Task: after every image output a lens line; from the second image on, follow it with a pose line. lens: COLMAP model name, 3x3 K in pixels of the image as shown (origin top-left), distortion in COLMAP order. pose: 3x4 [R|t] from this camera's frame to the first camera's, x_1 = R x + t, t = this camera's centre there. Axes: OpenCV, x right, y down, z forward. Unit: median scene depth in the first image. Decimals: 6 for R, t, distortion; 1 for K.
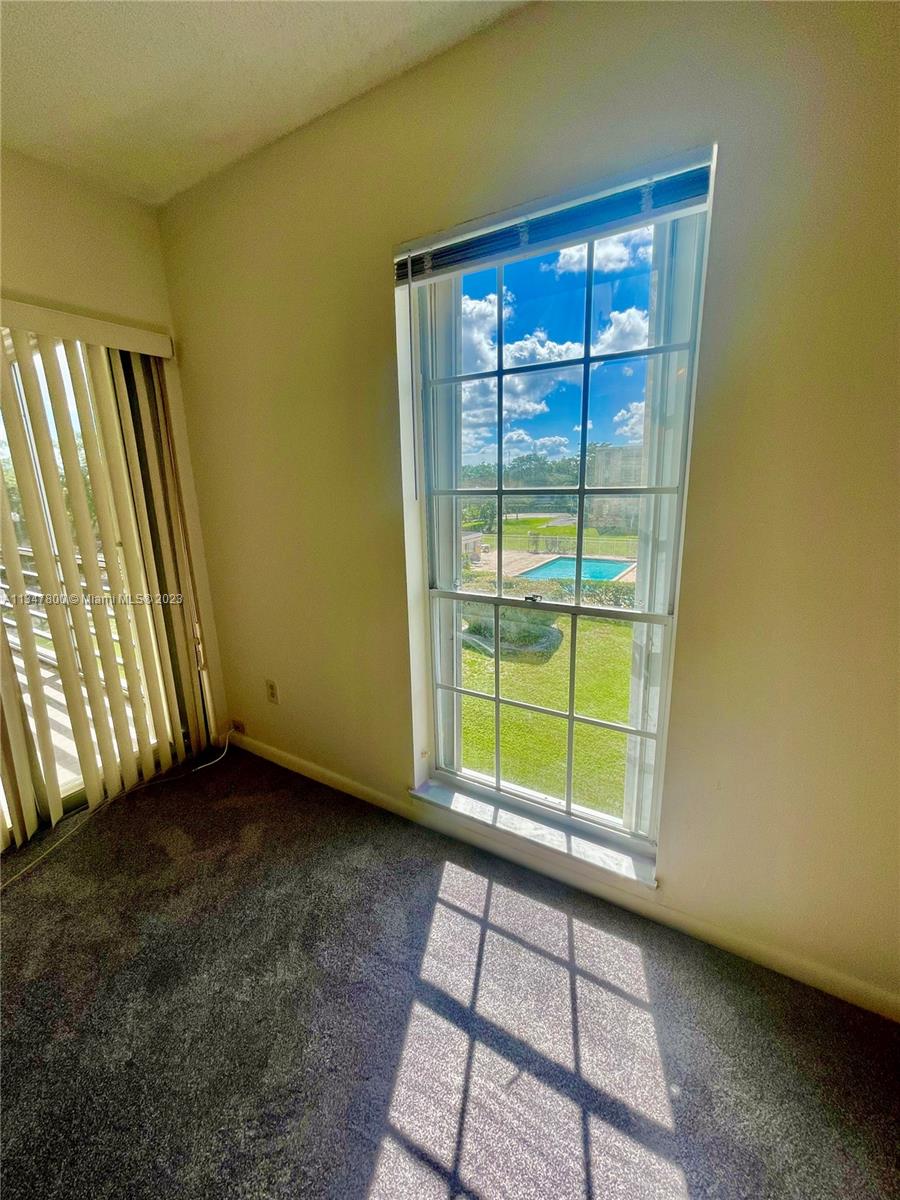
lens RADIAL K [[484.9, 0, 447.7], [0, 484.9, 596.8], [0, 0, 1]] dist [-0.000418, 0.000345]
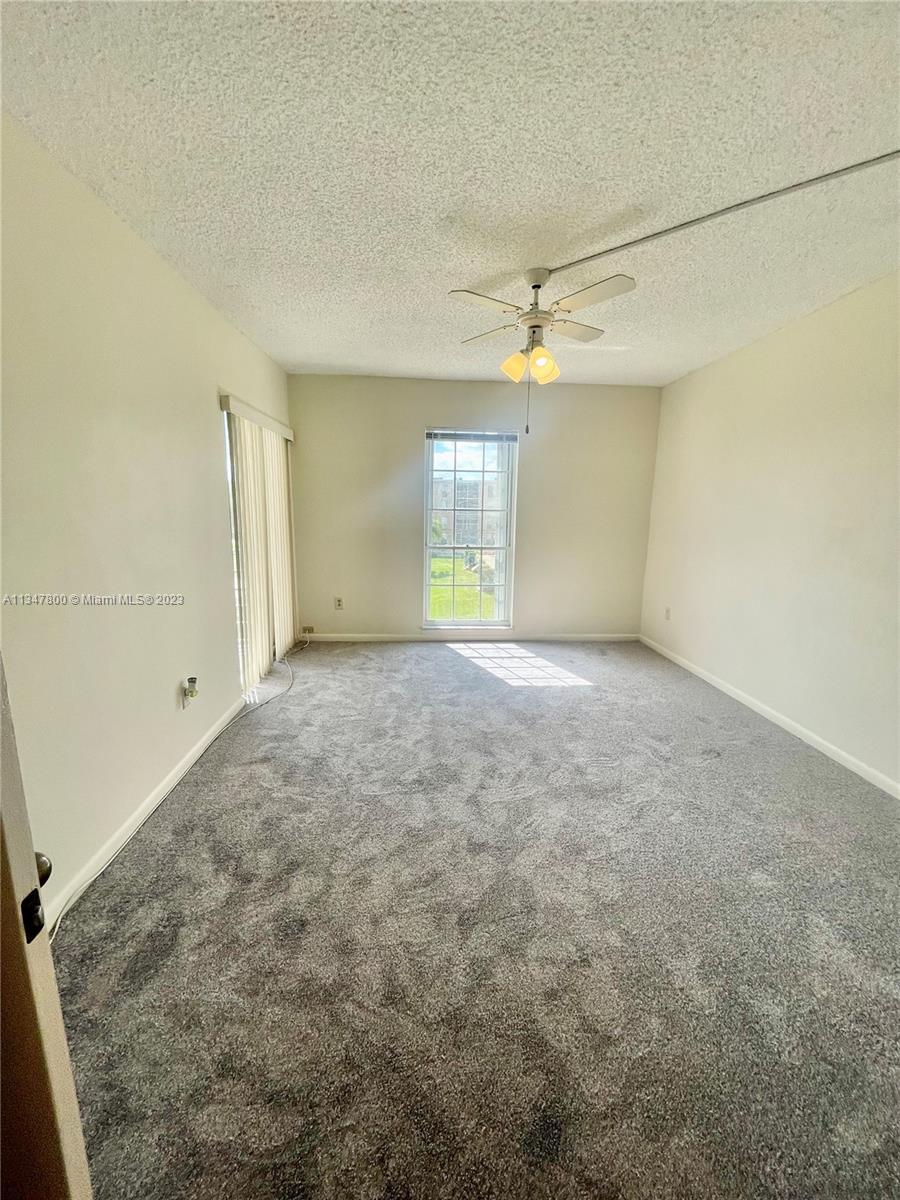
lens RADIAL K [[484.9, 0, 447.7], [0, 484.9, 596.8], [0, 0, 1]] dist [-0.000418, 0.000345]
pose [[0.811634, -0.070453, 0.579903, -1.826518], [0.102255, 0.994508, -0.022293, 0.406125], [-0.575147, 0.077392, 0.814381, -1.455888]]
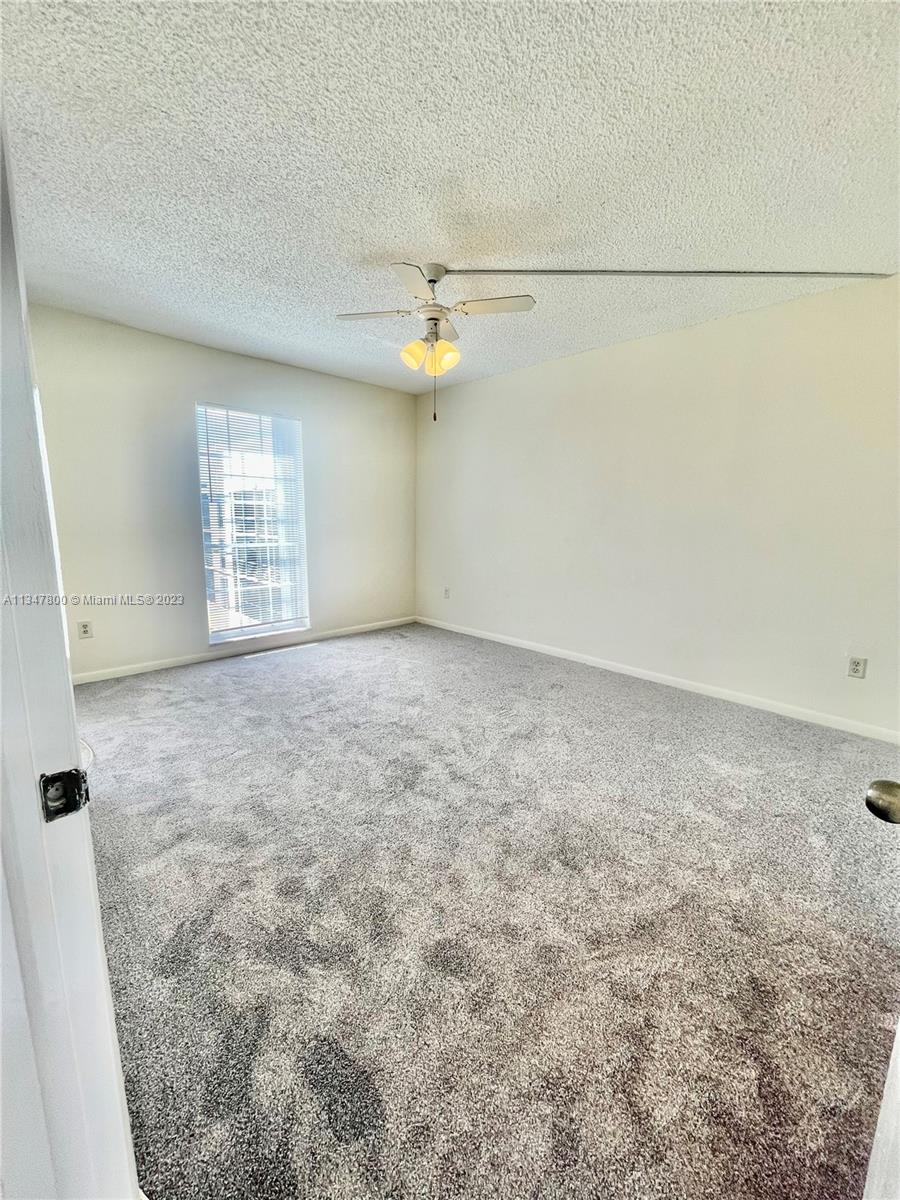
lens RADIAL K [[484.9, 0, 447.7], [0, 484.9, 596.8], [0, 0, 1]] dist [-0.000418, 0.000345]
pose [[0.242541, -0.133679, 0.960887, -2.331192], [0.210393, 0.974137, 0.082416, 0.324072], [-0.947053, 0.182175, 0.264393, -0.708935]]
